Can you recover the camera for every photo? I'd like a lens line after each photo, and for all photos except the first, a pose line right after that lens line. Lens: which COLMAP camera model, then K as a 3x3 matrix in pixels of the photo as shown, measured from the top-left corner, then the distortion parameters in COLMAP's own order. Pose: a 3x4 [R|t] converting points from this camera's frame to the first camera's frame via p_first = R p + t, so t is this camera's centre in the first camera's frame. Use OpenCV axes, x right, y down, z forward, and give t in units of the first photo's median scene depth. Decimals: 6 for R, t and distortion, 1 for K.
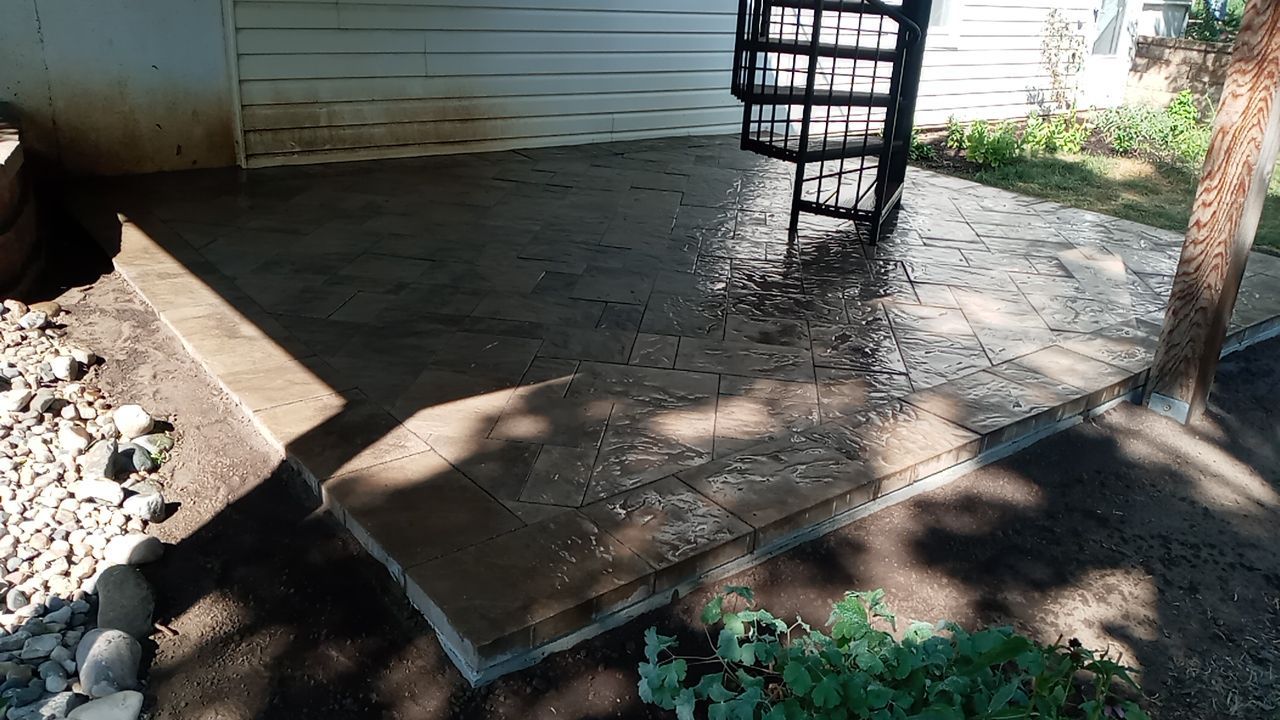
lens RADIAL K [[997.3, 0, 644.4], [0, 997.3, 388.0], [0, 0, 1]] dist [-0.011540, -0.007959]
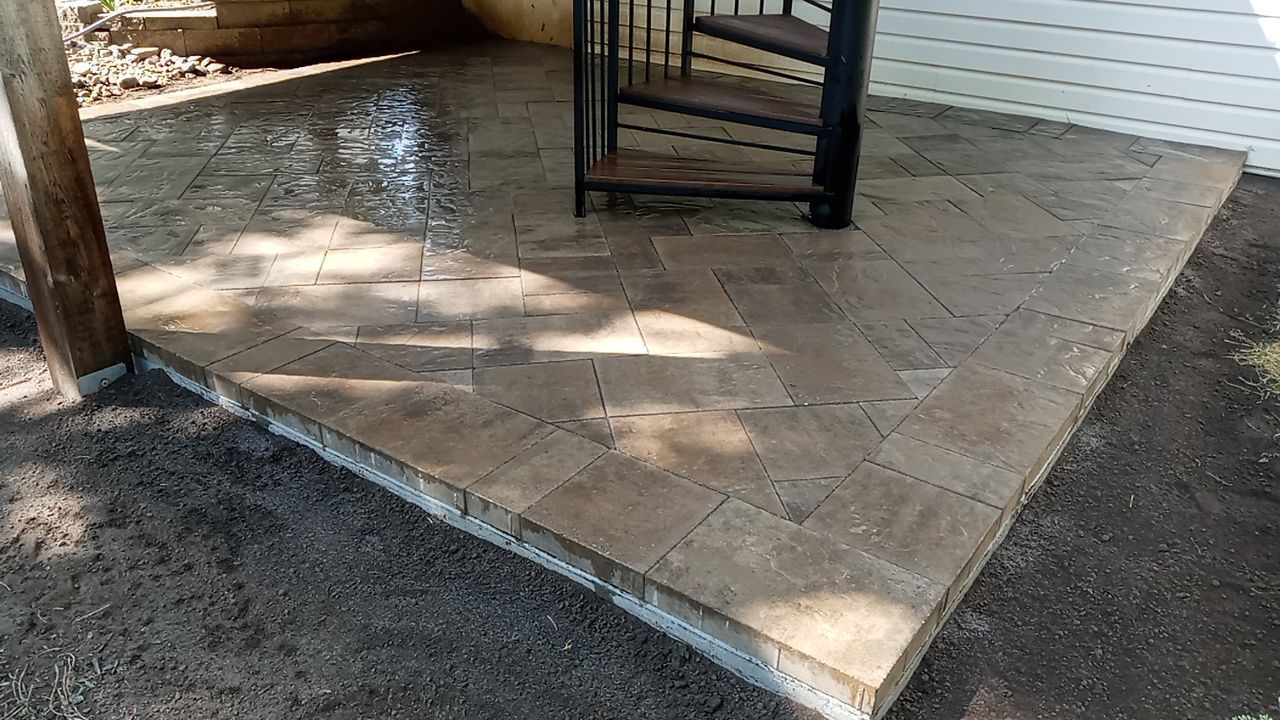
lens RADIAL K [[1004.9, 0, 640.0], [0, 1004.9, 360.0], [0, 0, 1]] dist [-0.011682, -0.001444]
pose [[0.250985, 0.378087, -0.891099, 0.891778], [-0.394522, 0.880592, 0.262508, -0.249039], [0.883945, 0.285673, 0.370179, 0.742714]]
